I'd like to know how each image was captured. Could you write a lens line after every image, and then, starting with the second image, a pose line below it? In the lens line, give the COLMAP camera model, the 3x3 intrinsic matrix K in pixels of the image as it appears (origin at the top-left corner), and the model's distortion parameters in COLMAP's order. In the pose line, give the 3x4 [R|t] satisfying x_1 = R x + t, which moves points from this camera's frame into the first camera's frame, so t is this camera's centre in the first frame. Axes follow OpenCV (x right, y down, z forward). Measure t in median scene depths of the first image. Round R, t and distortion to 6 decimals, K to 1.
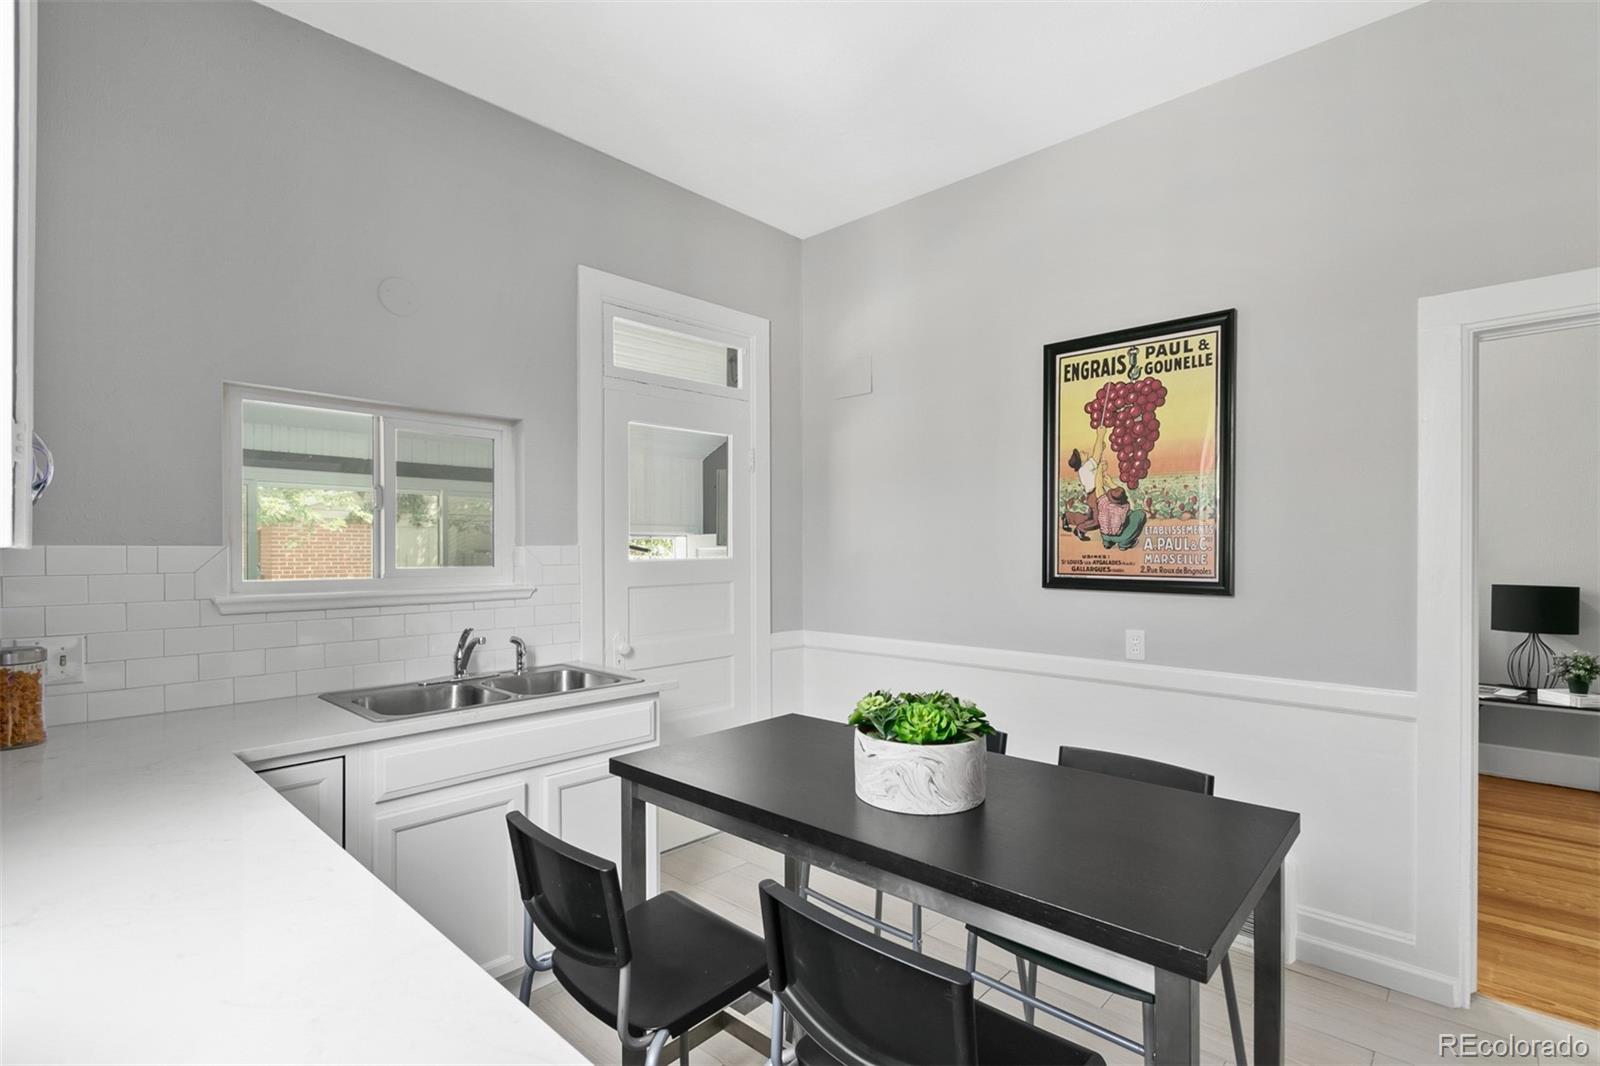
lens RADIAL K [[762.0, 0, 801.9], [0, 762.0, 545.9], [0, 0, 1]] dist [0.002911, -0.000353]
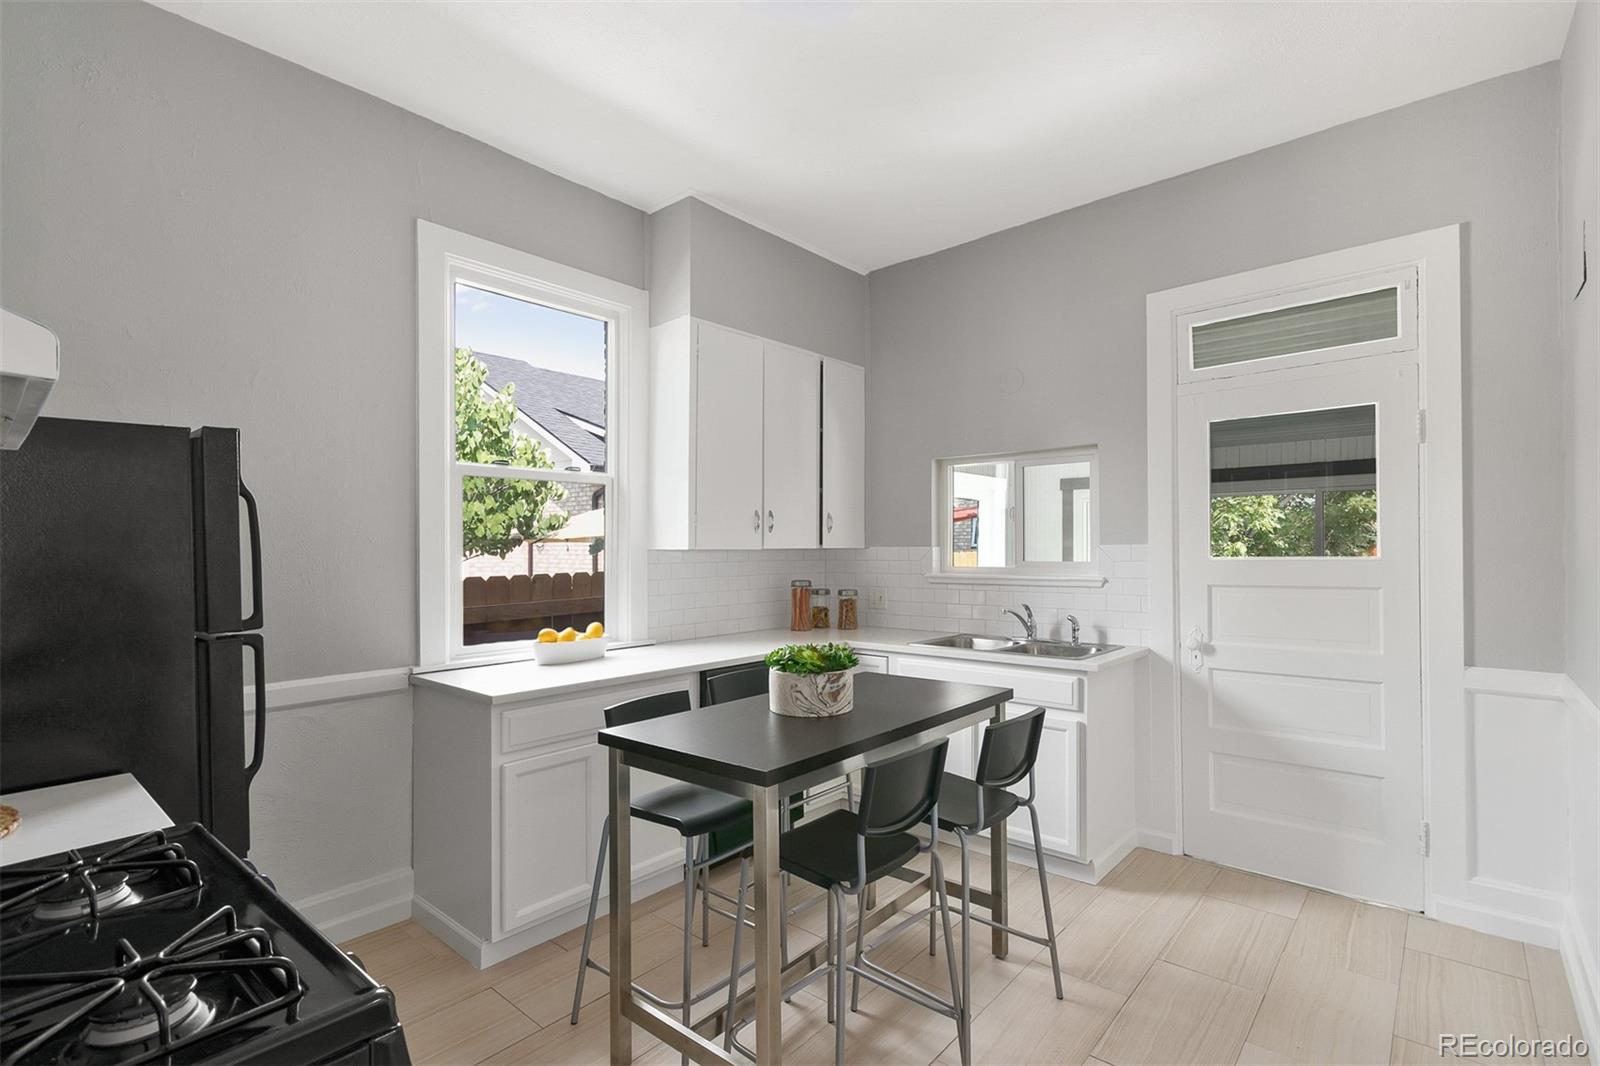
lens RADIAL K [[762.0, 0, 806.8], [0, 762.0, 539.6], [0, 0, 1]] dist [0.002911, -0.000353]
pose [[0.029173, -0.010725, -0.999517, 0.887401], [0.008387, 0.999910, -0.010484, 0.001218], [0.999539, -0.008077, 0.029261, 0.519032]]
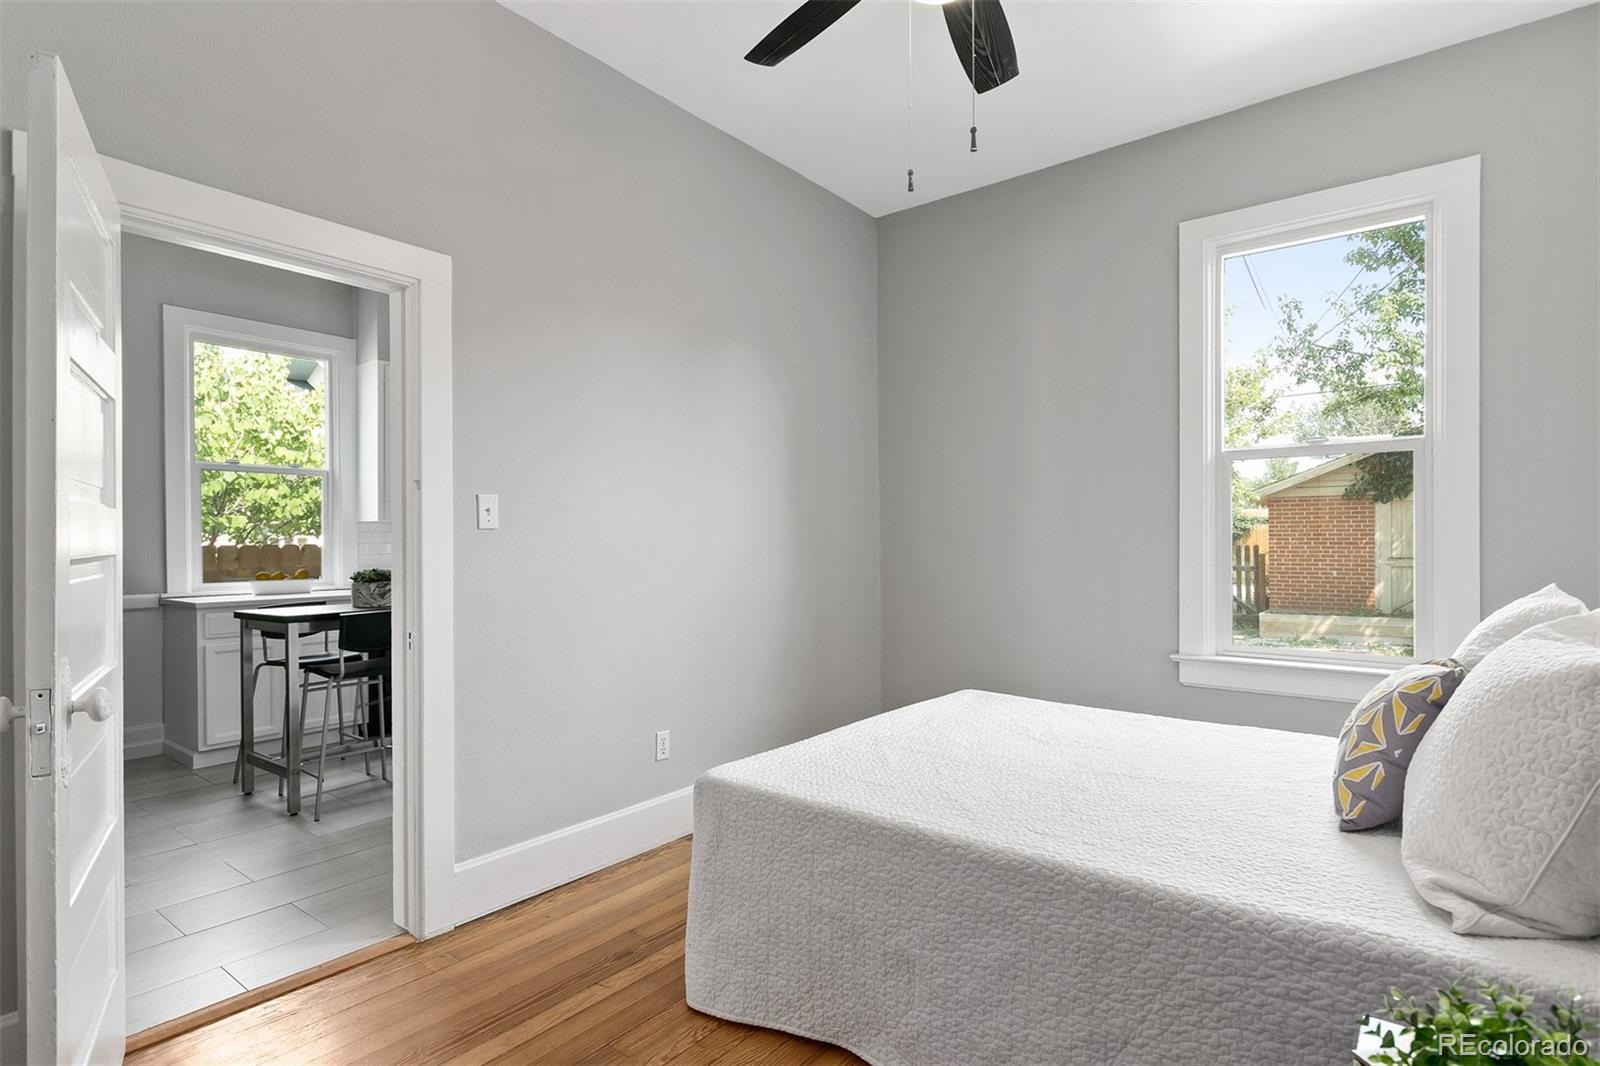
lens RADIAL K [[834.6, 0, 817.6], [0, 834.6, 544.9], [0, 0, 1]] dist [0.005713, 0.000330]
pose [[0.086015, 0.002724, -0.996290, 1.679860], [0.009148, 0.999952, 0.003524, 0.060455], [0.996252, -0.009417, 0.085986, 1.211881]]
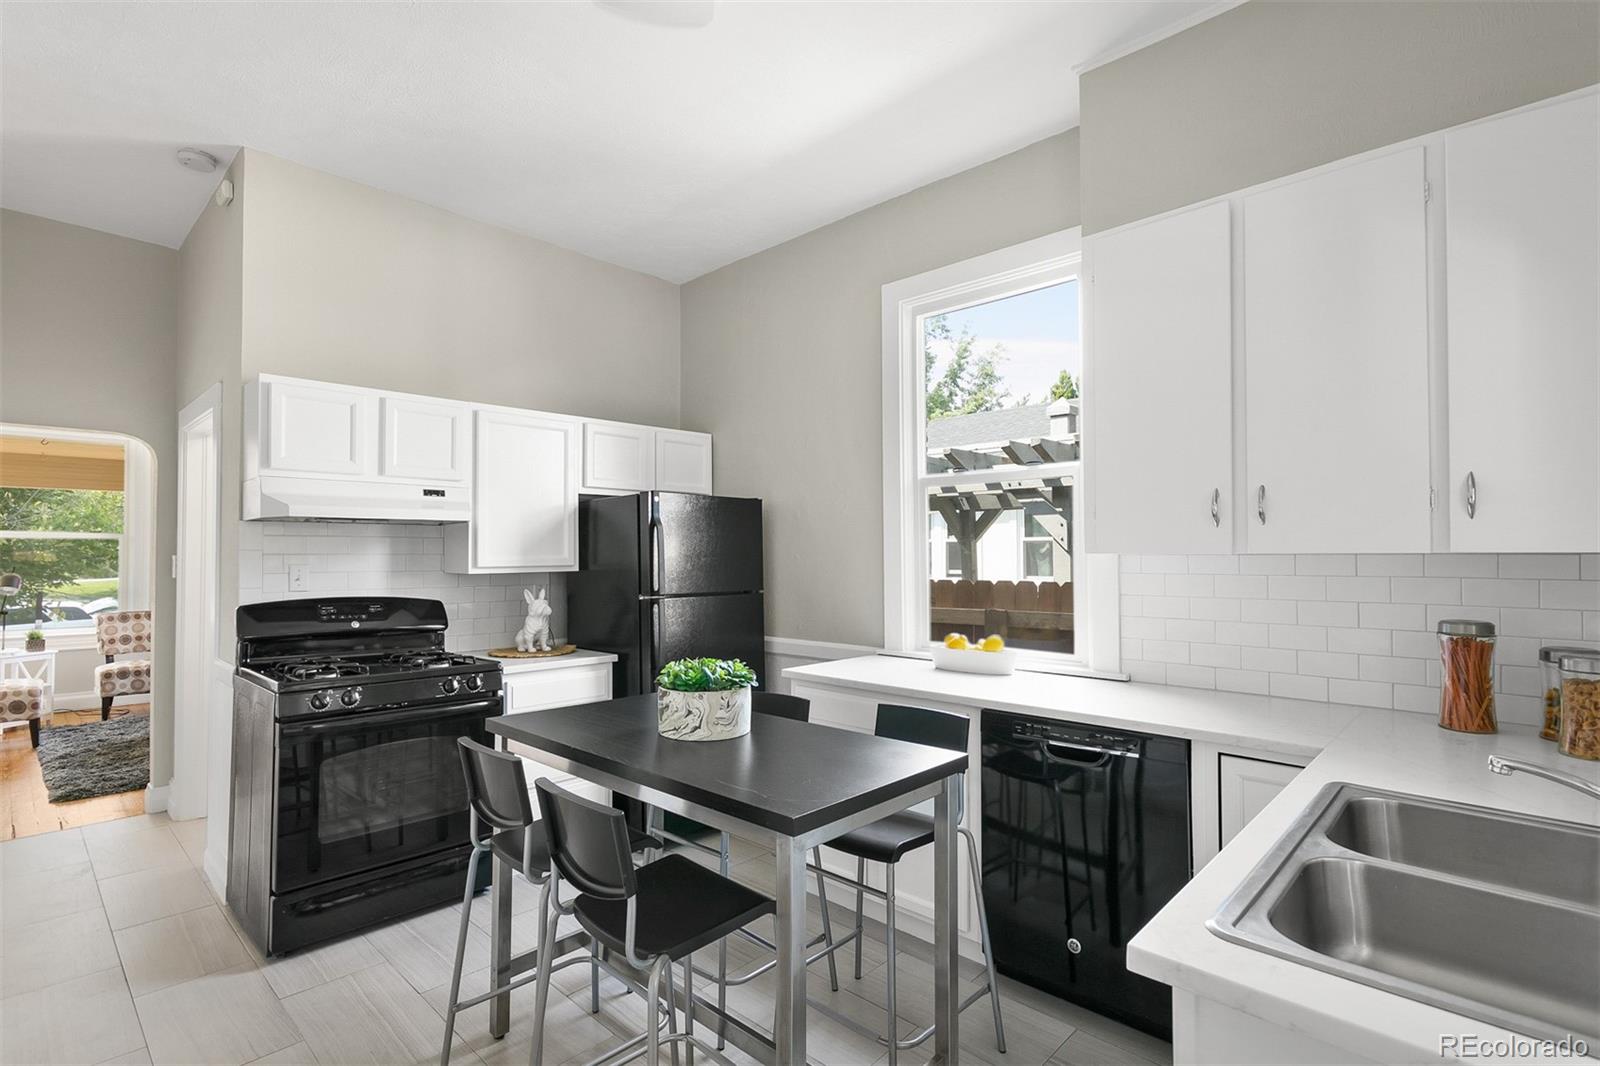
lens RADIAL K [[762.0, 0, 794.4], [0, 762.0, 541.8], [0, 0, 1]] dist [0.002911, -0.000353]
pose [[-0.999950, 0.002881, 0.009595, -0.000291], [0.002623, 0.999635, -0.026872, 0.011244], [-0.009669, -0.026845, -0.999593, 1.265303]]
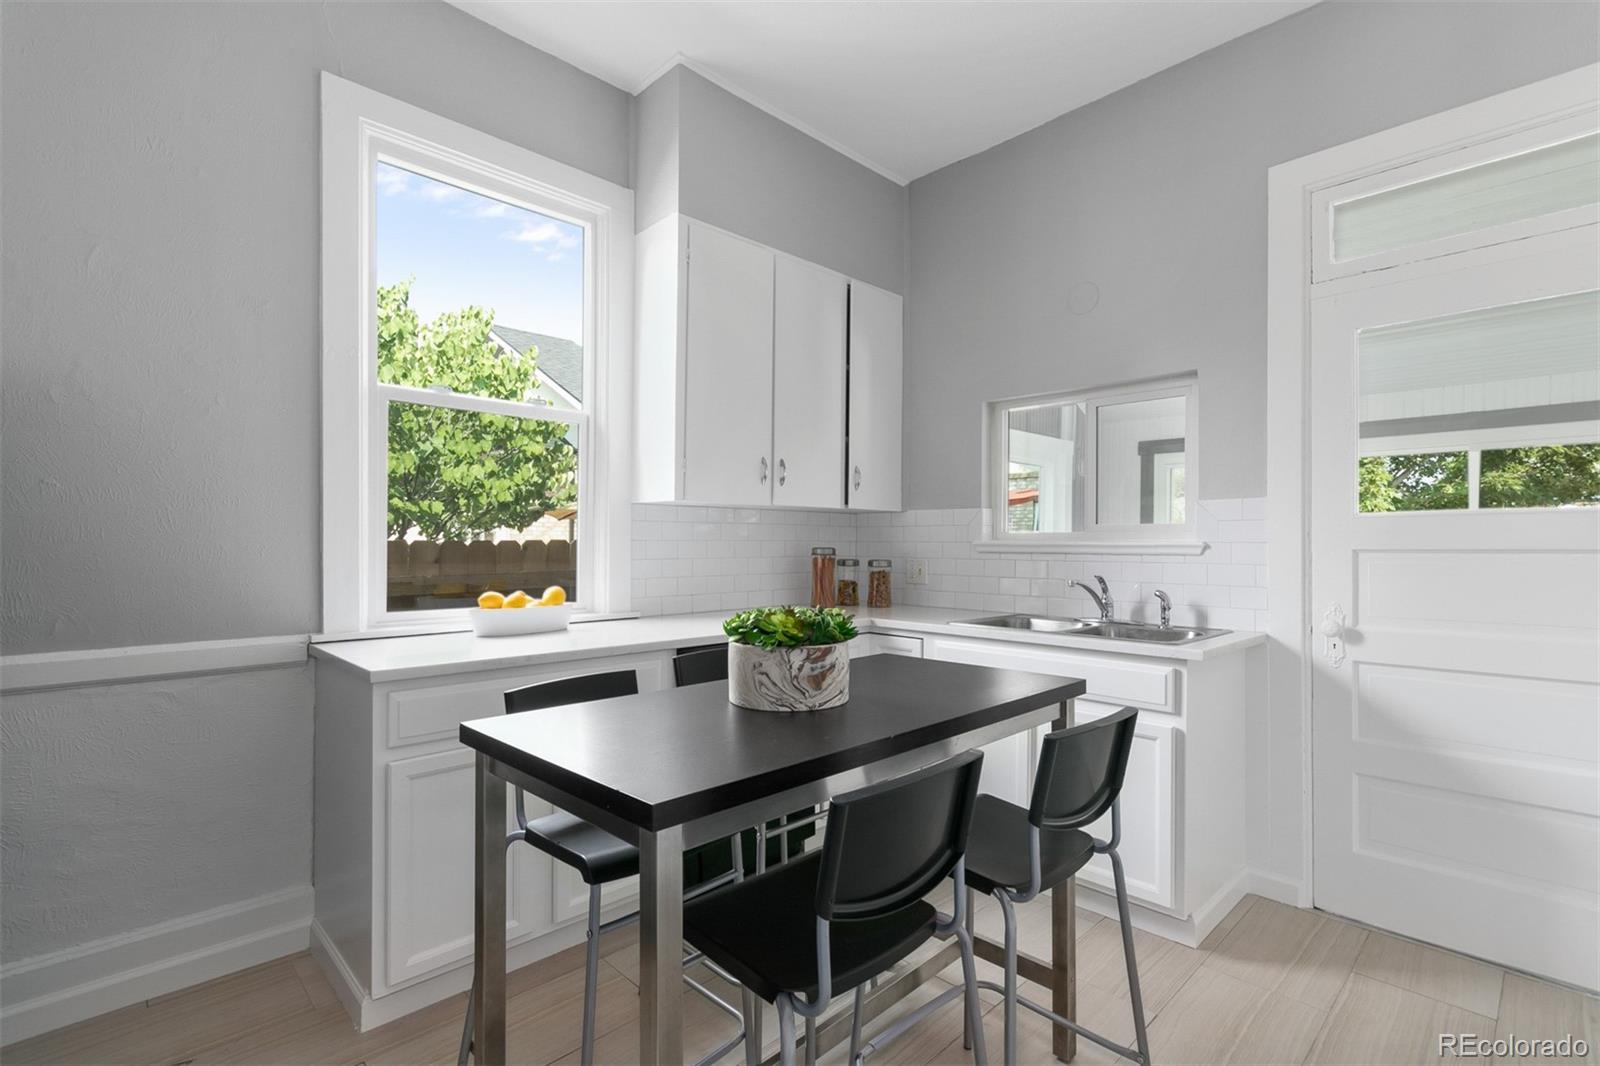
lens RADIAL K [[762.0, 0, 802.7], [0, 762.0, 533.2], [0, 0, 1]] dist [0.002911, -0.000353]
pose [[-0.053376, -0.010313, -0.998521, 0.644035], [-0.001514, 0.999946, -0.010247, 0.054368], [0.998573, 0.000965, -0.053389, 0.584911]]
